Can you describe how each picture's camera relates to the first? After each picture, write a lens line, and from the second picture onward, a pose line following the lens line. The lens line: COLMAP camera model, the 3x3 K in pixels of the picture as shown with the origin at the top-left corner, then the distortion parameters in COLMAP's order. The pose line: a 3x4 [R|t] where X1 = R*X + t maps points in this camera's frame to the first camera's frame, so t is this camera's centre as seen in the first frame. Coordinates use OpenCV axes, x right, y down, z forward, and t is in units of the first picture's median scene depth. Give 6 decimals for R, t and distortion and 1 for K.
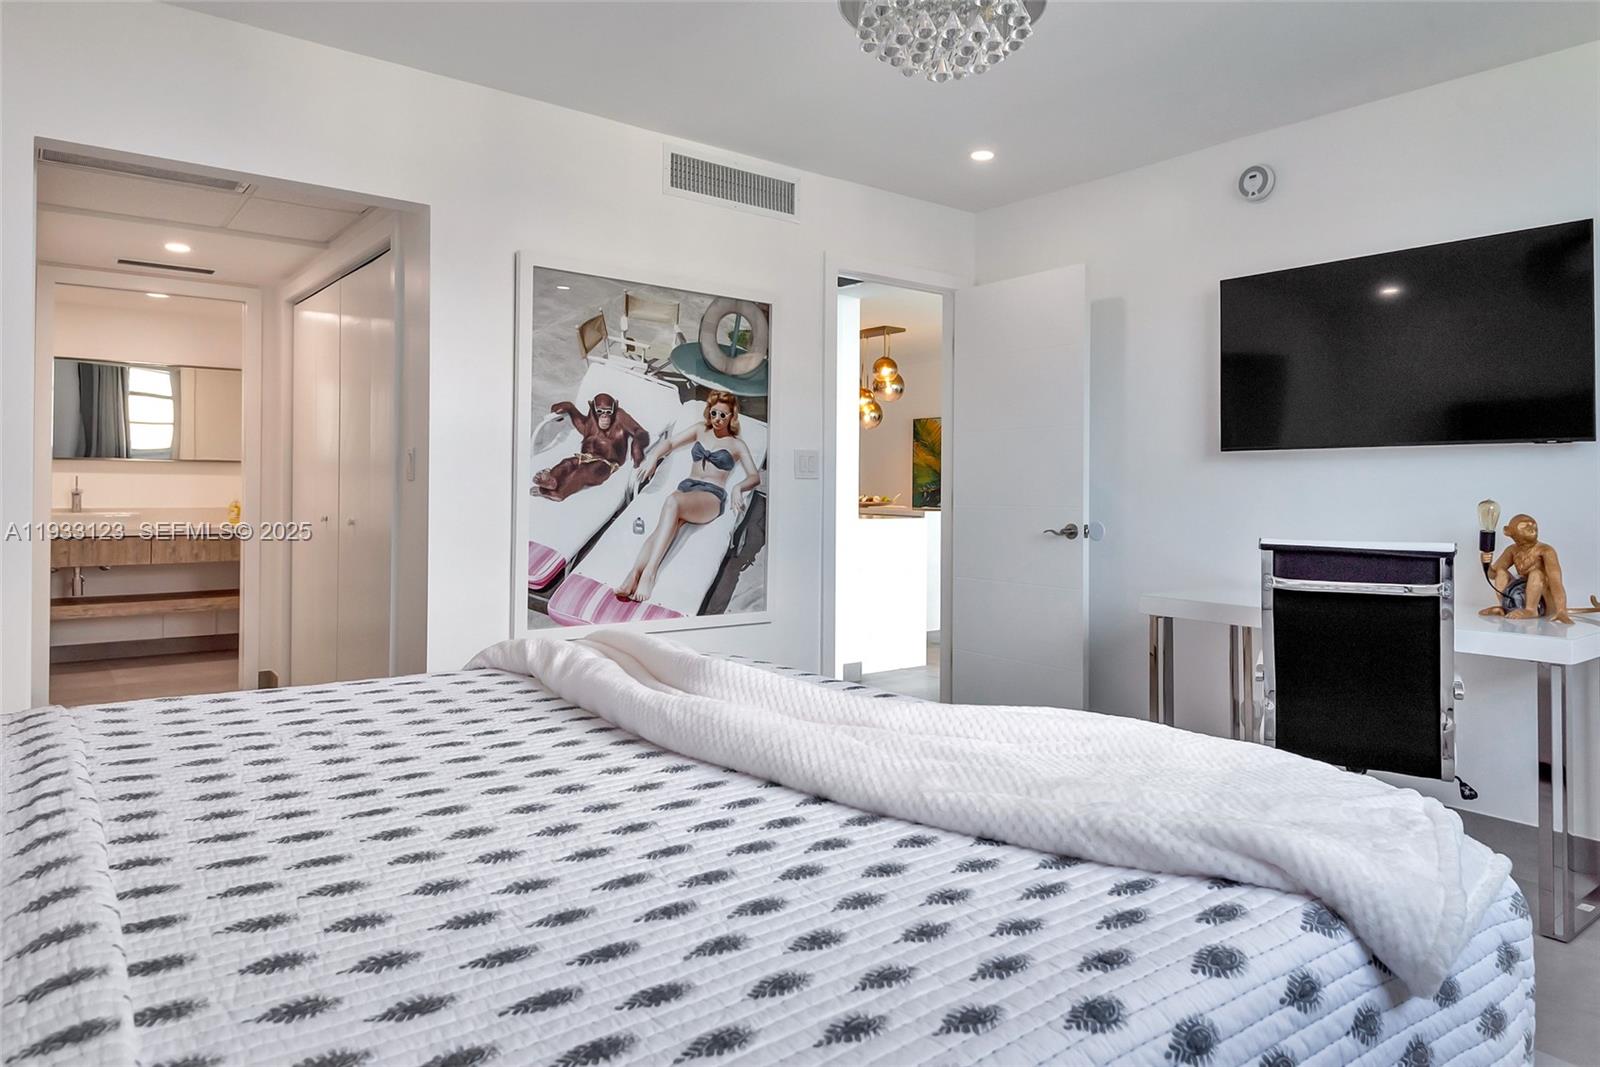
lens RADIAL K [[1037.8, 0, 782.0], [0, 1037.8, 452.4], [0, 0, 1]] dist [0.018762, -0.009008]
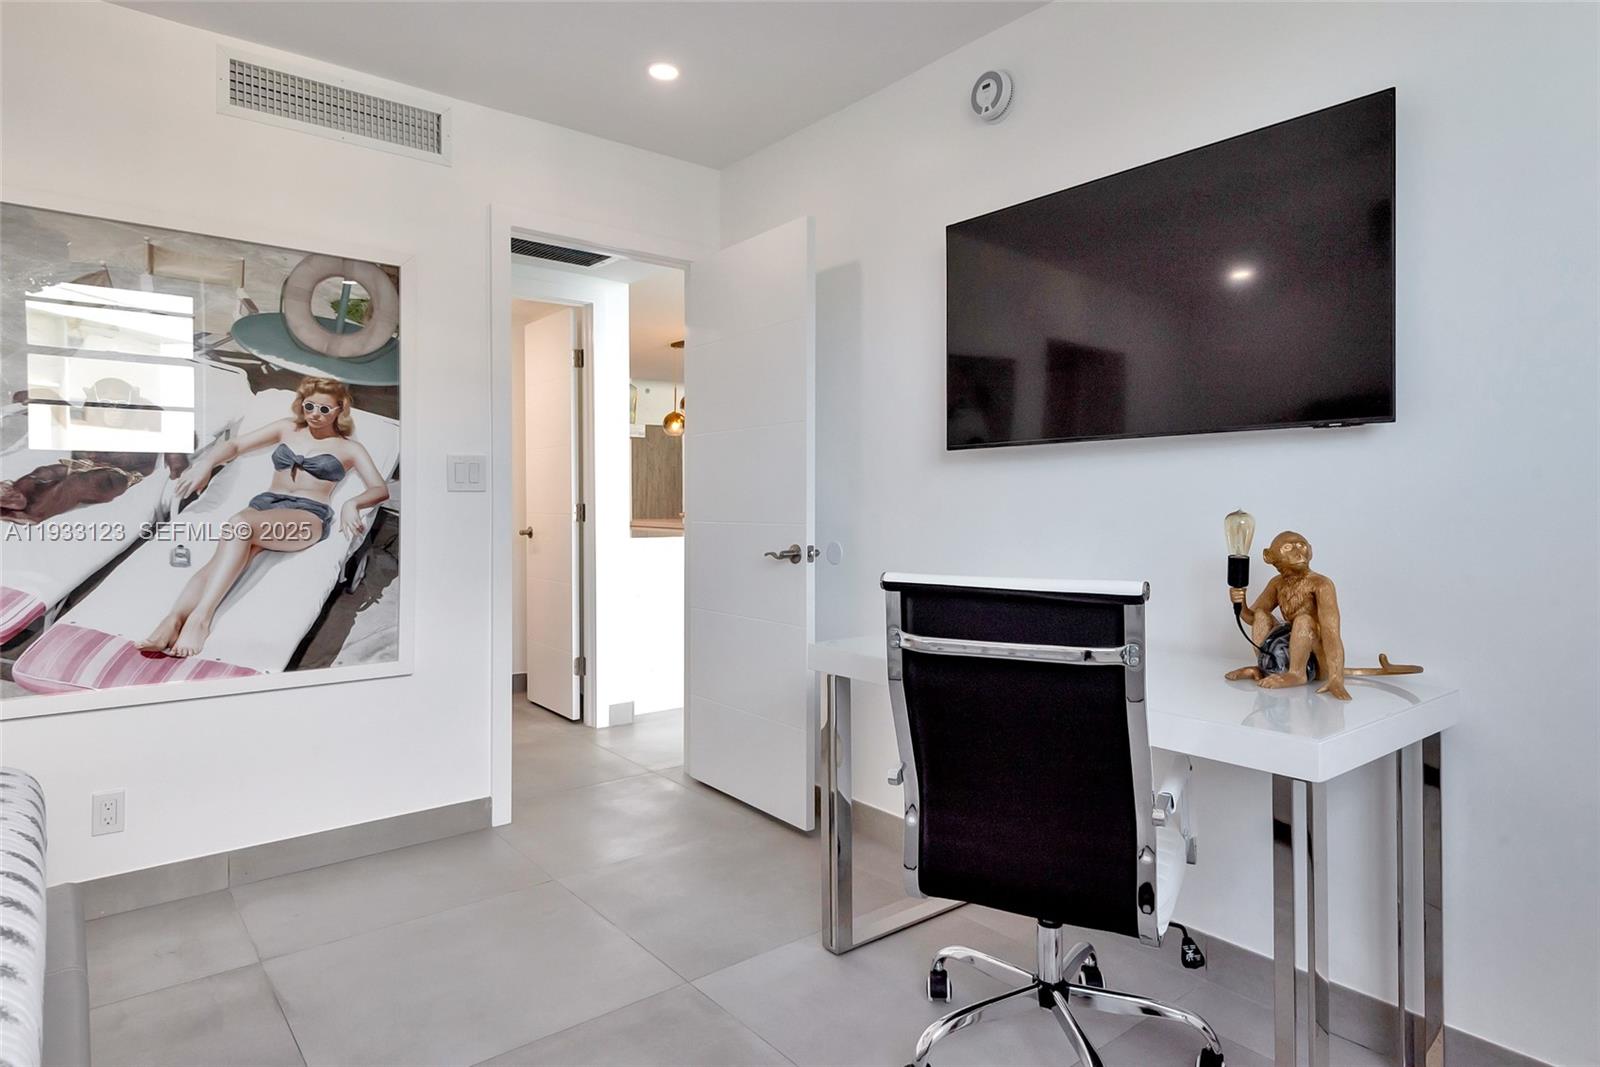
lens RADIAL K [[965.3, 0, 782.2], [0, 965.3, 489.3], [0, 0, 1]] dist [0.029976, -0.009794]
pose [[0.999665, -0.009391, 0.024129, 0.276988], [0.008892, 0.999746, 0.020689, 0.011921], [-0.024317, -0.020467, 0.999495, 0.285827]]
